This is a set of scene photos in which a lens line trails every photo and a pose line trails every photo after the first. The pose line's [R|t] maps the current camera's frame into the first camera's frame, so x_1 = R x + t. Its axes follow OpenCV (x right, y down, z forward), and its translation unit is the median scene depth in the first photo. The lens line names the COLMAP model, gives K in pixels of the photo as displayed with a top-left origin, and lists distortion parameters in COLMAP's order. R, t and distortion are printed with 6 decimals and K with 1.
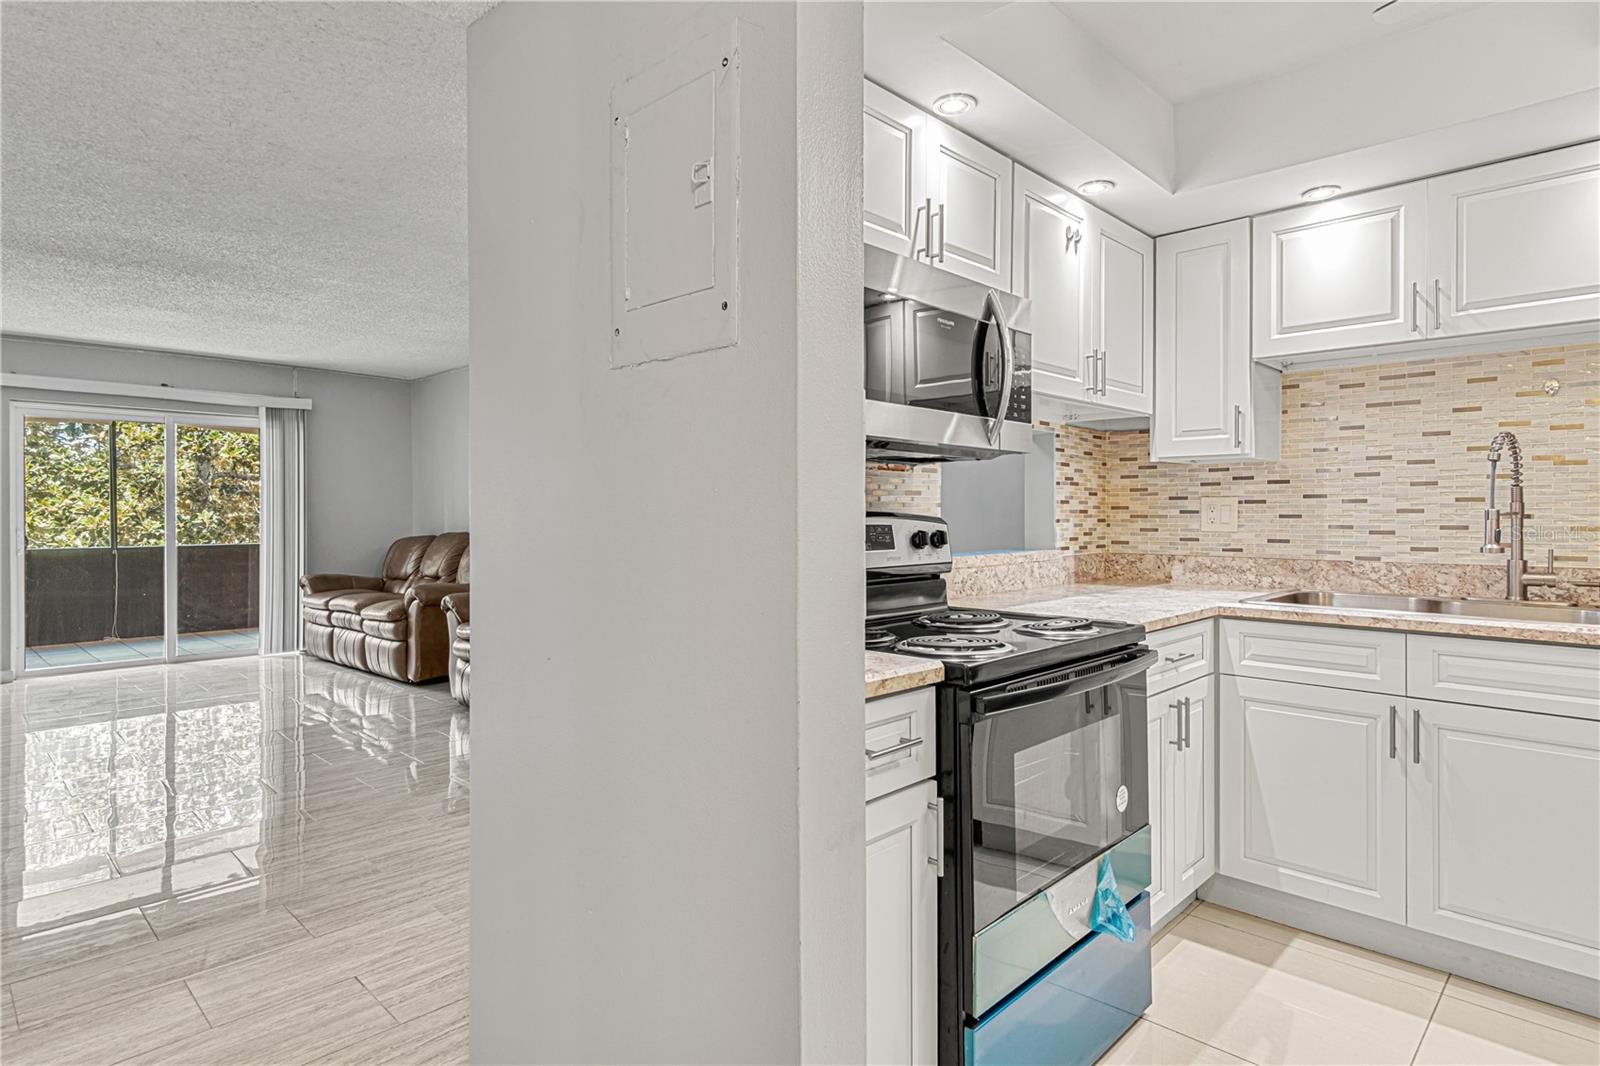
lens RADIAL K [[869.1, 0, 817.3], [0, 869.1, 503.8], [0, 0, 1]] dist [0.002400, -0.000044]
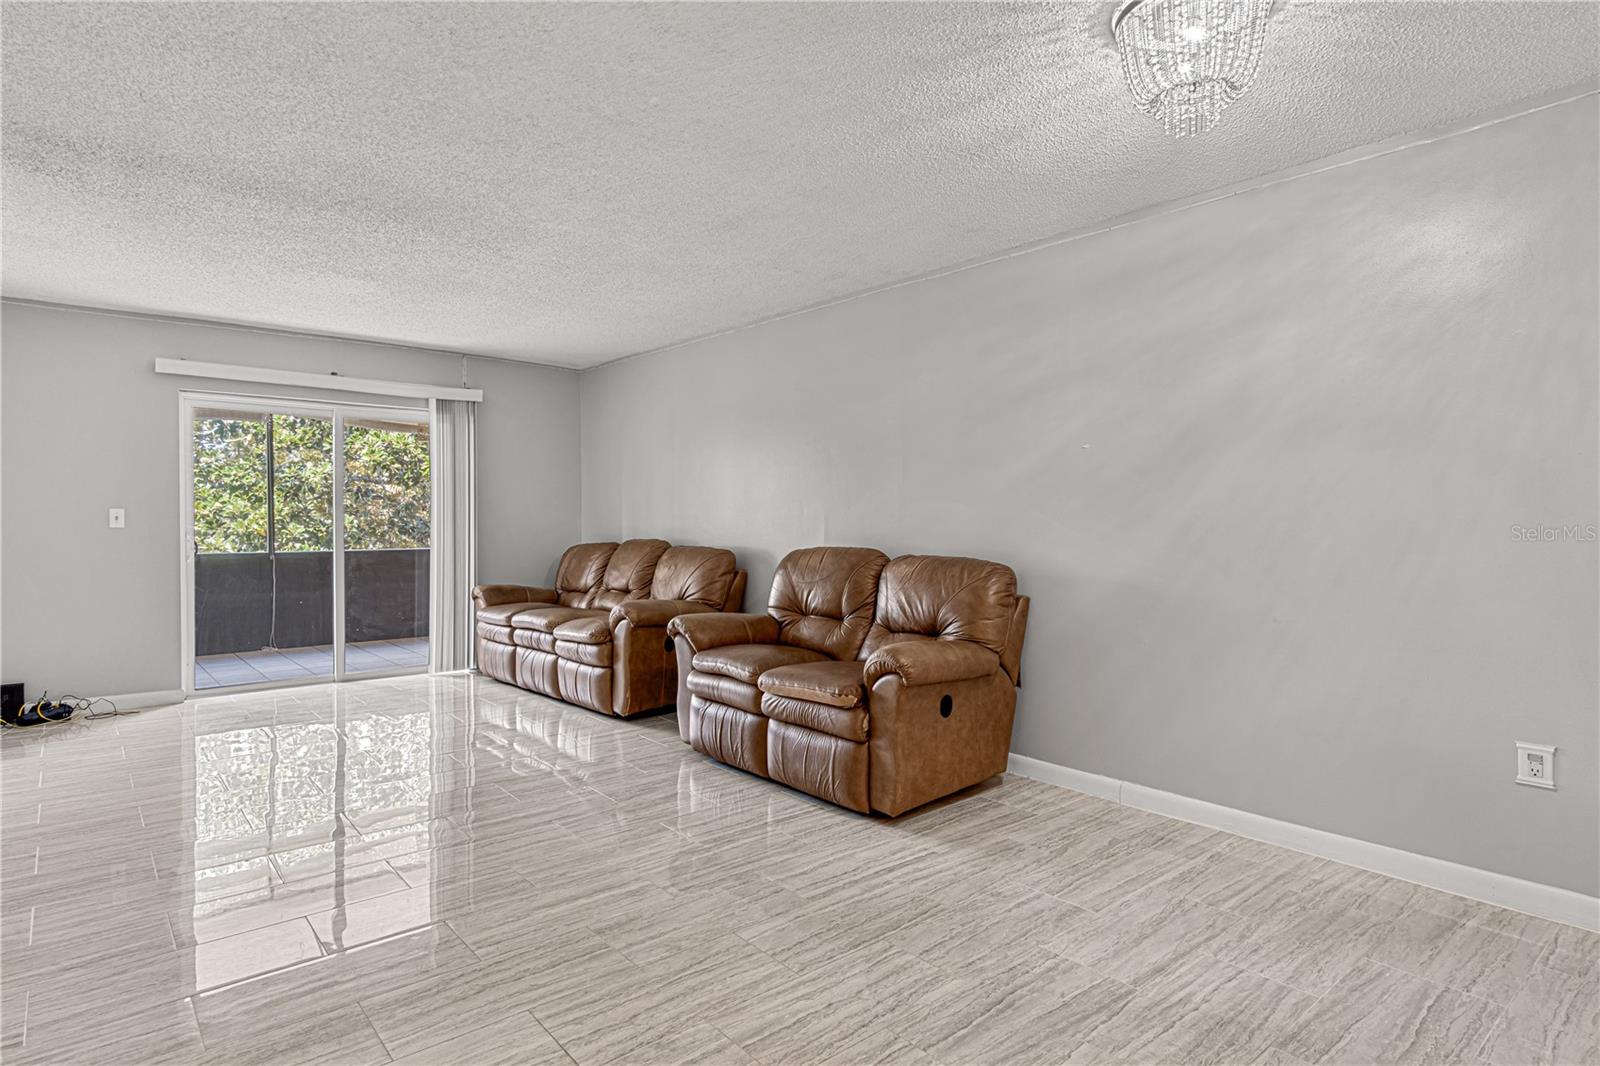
lens RADIAL K [[862.2, 0, 795.5], [0, 862.2, 517.5], [0, 0, 1]] dist [0.003012, 0.000448]
pose [[0.994355, 0.004277, -0.106018, -0.174474], [-0.003560, 0.999970, 0.006949, 0.004368], [0.106045, -0.006533, 0.994340, 0.155756]]
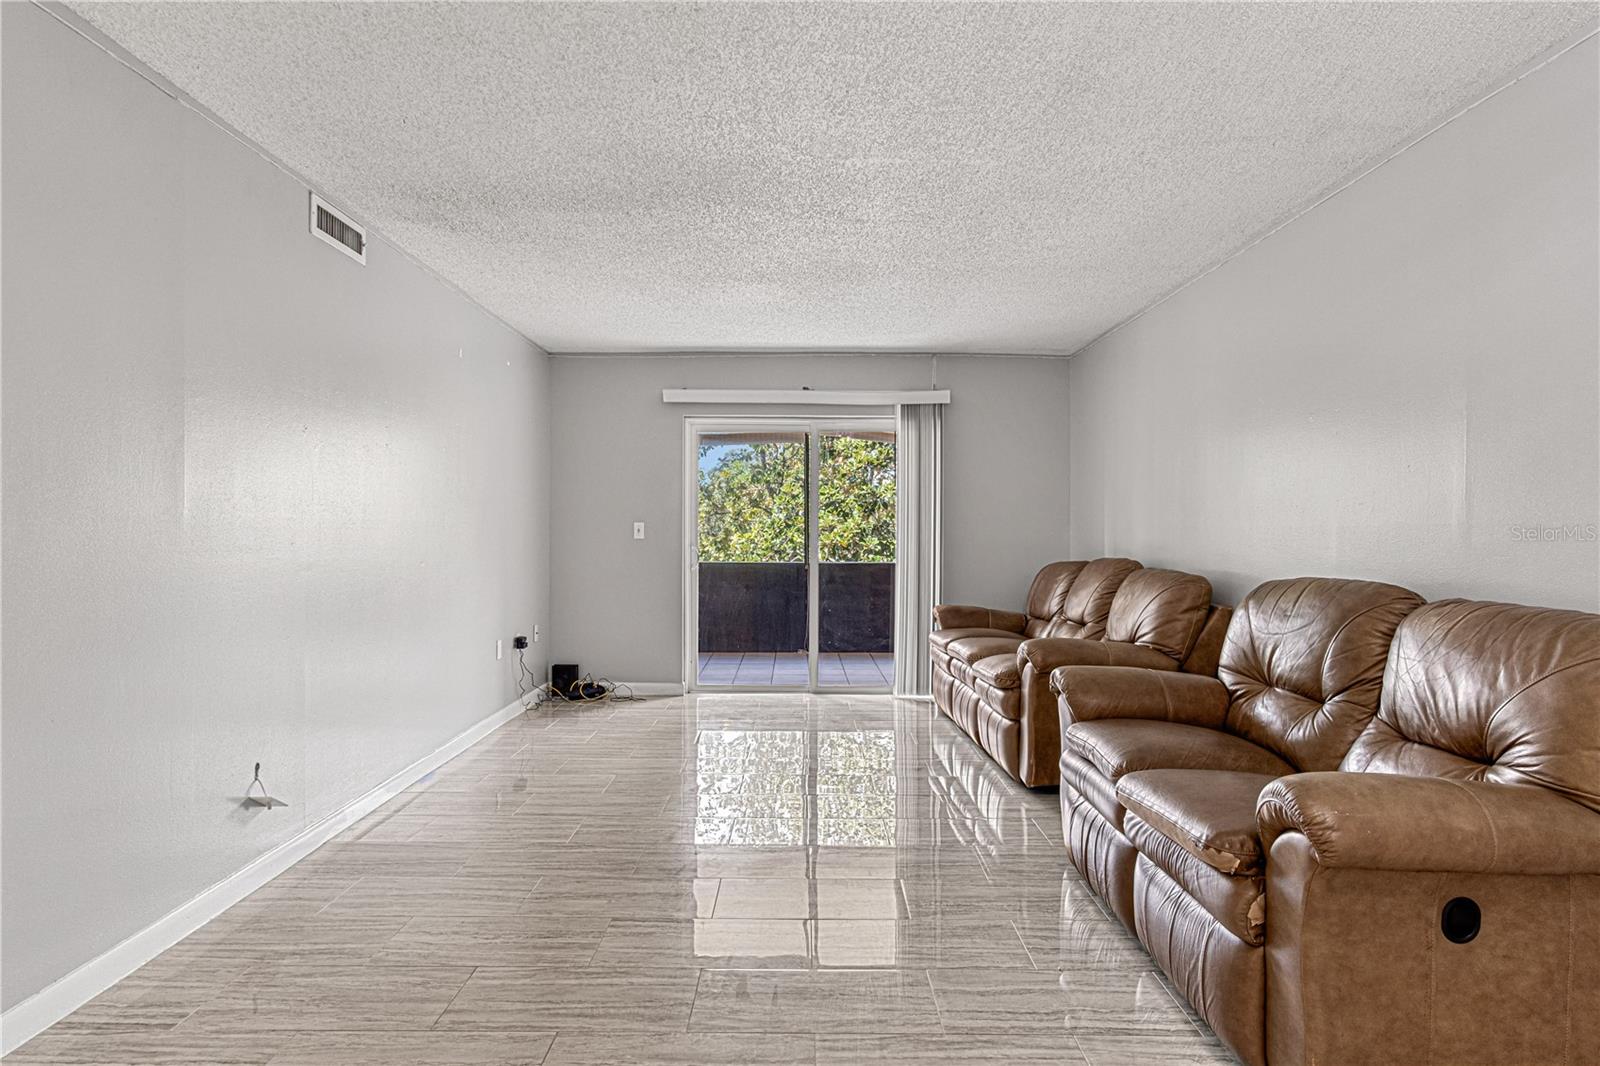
lens RADIAL K [[861.4, 0, 800.0], [0, 861.4, 533.0], [0, 0, 1]] dist [0.005141, 0.000959]
pose [[0.685576, 0.006647, -0.727970, -0.091683], [0.000558, 0.999953, 0.009656, 0.006471], [0.728000, -0.007026, 0.685541, 0.361871]]
